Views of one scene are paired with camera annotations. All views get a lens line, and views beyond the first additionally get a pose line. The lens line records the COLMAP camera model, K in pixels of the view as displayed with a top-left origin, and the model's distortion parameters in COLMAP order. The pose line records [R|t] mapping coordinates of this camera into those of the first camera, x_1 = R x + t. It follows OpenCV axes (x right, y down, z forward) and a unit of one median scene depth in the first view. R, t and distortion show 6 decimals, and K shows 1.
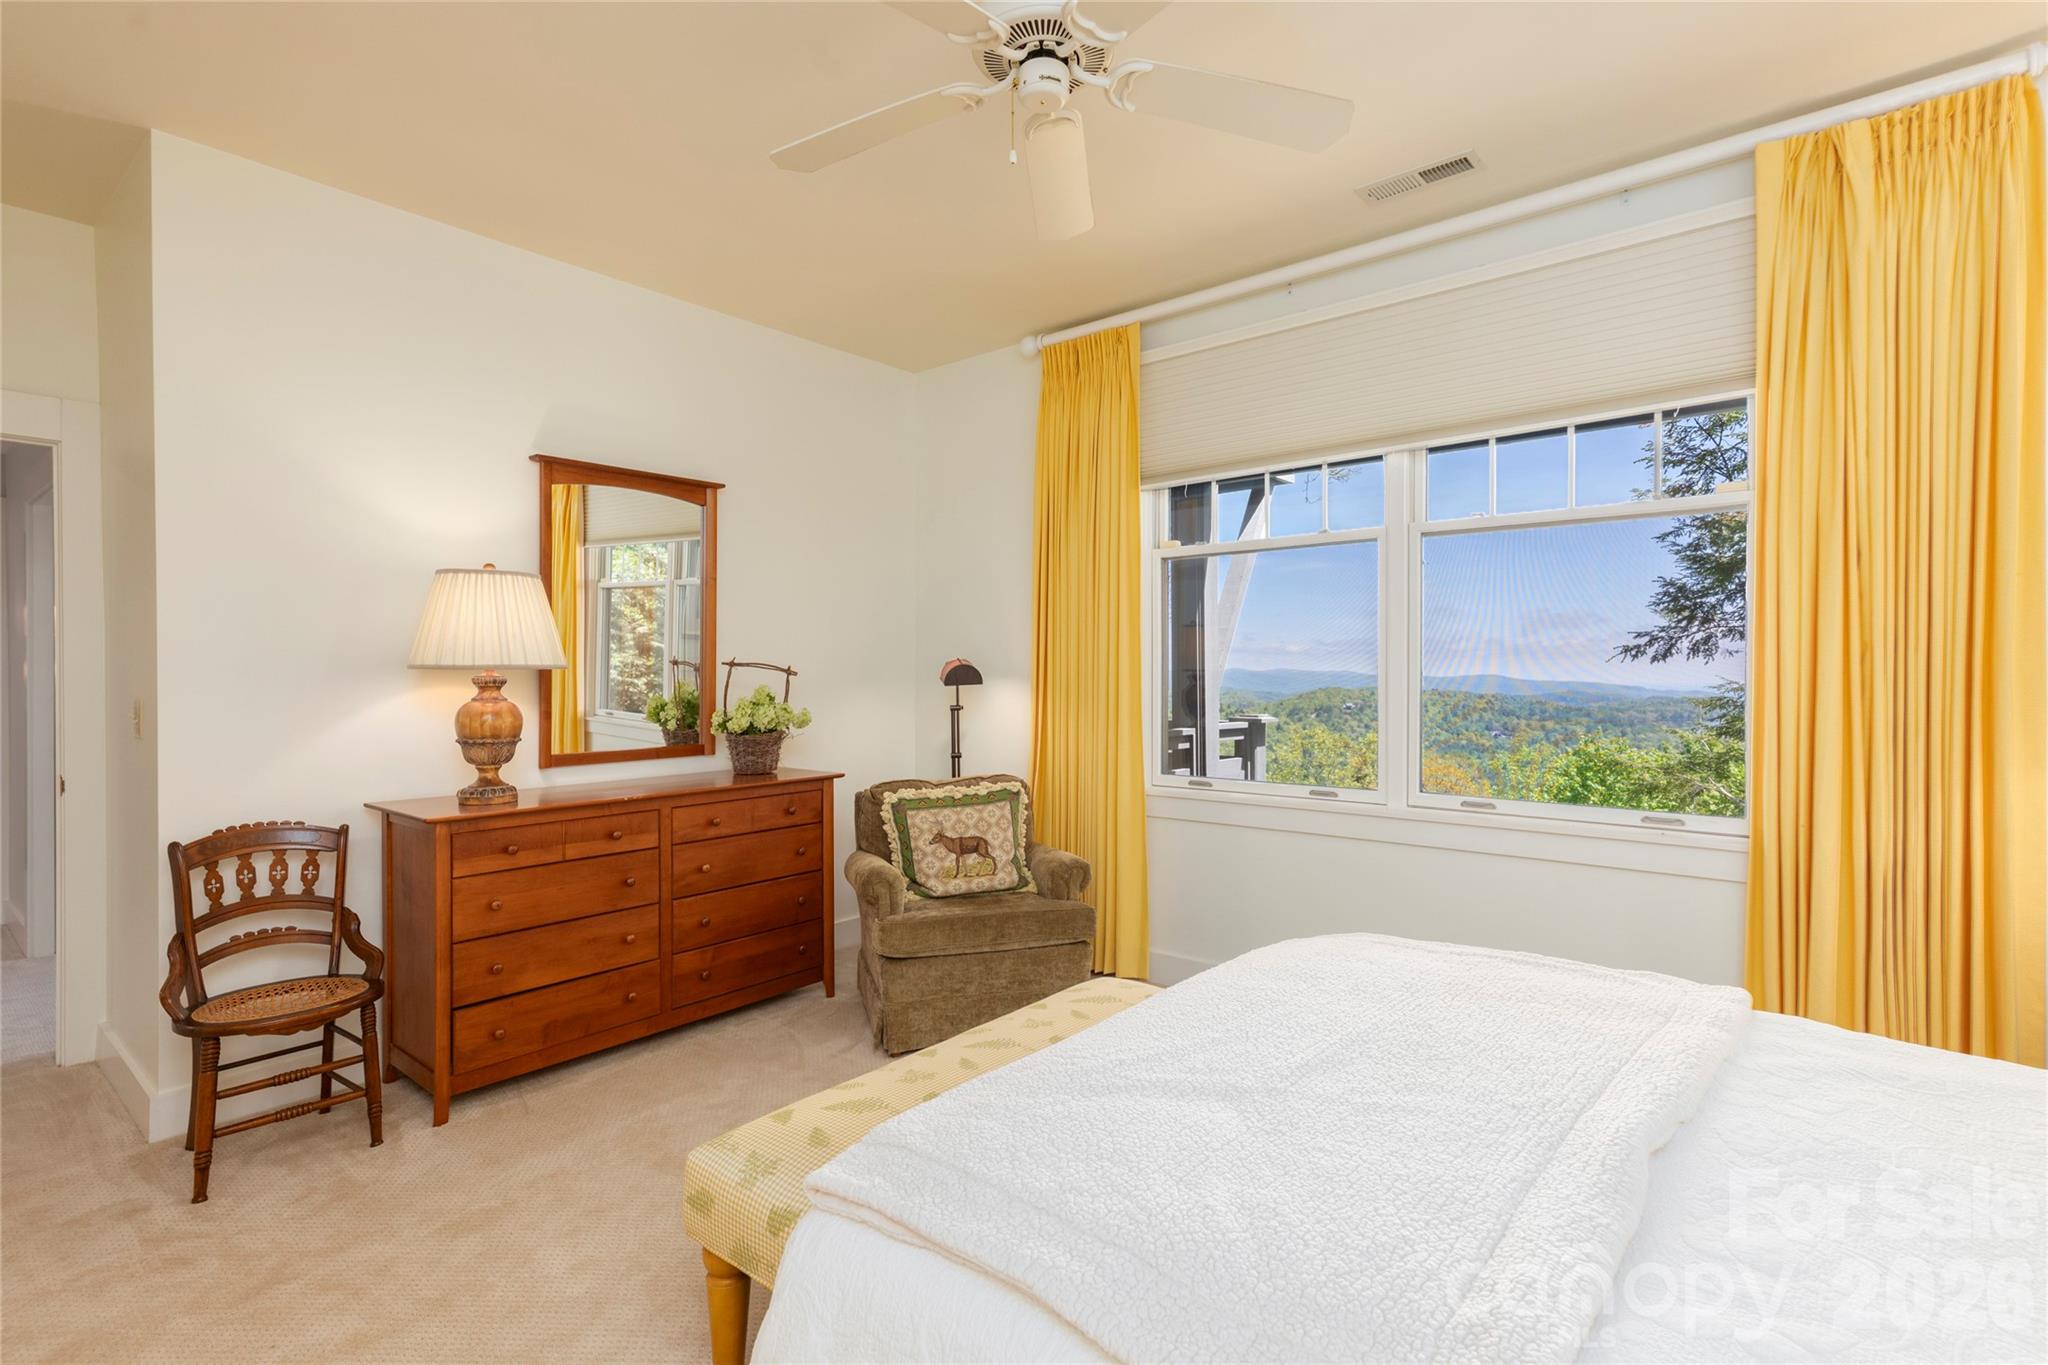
lens RADIAL K [[980.8, 0, 1027.1], [0, 980.8, 688.1], [0, 0, 1]] dist [-0.000607, 0.004691]
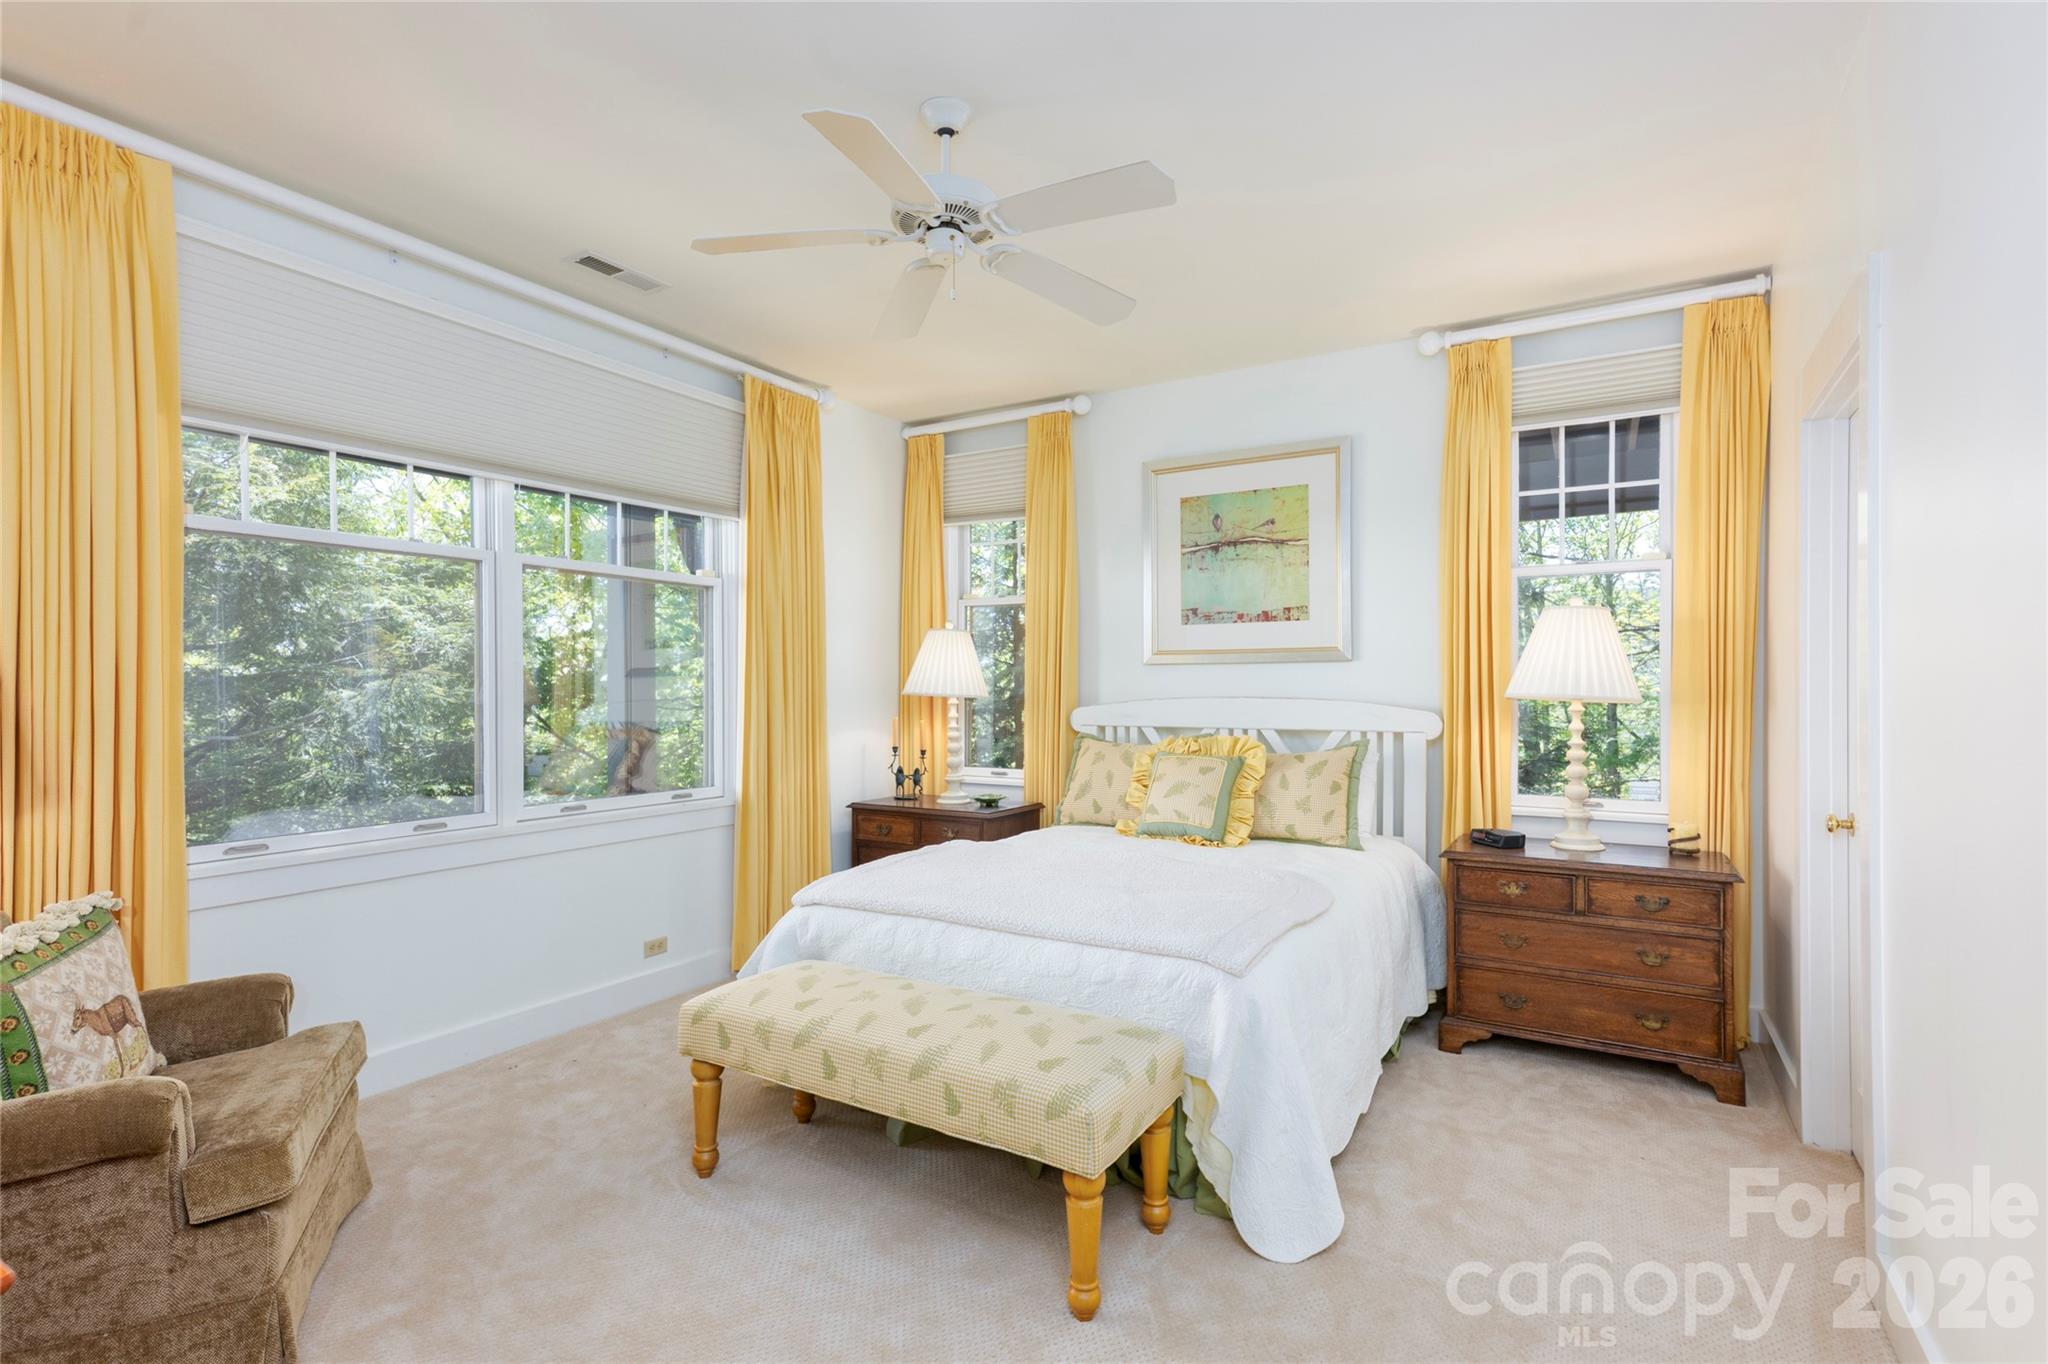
lens RADIAL K [[980.8, 0, 1023.8], [0, 980.8, 694.4], [0, 0, 1]] dist [-0.000607, 0.004691]
pose [[-0.164996, -0.000128, 0.986294, -0.685991], [0.019253, 0.999809, 0.003350, -0.009179], [-0.986106, 0.019542, -0.164963, 0.595189]]
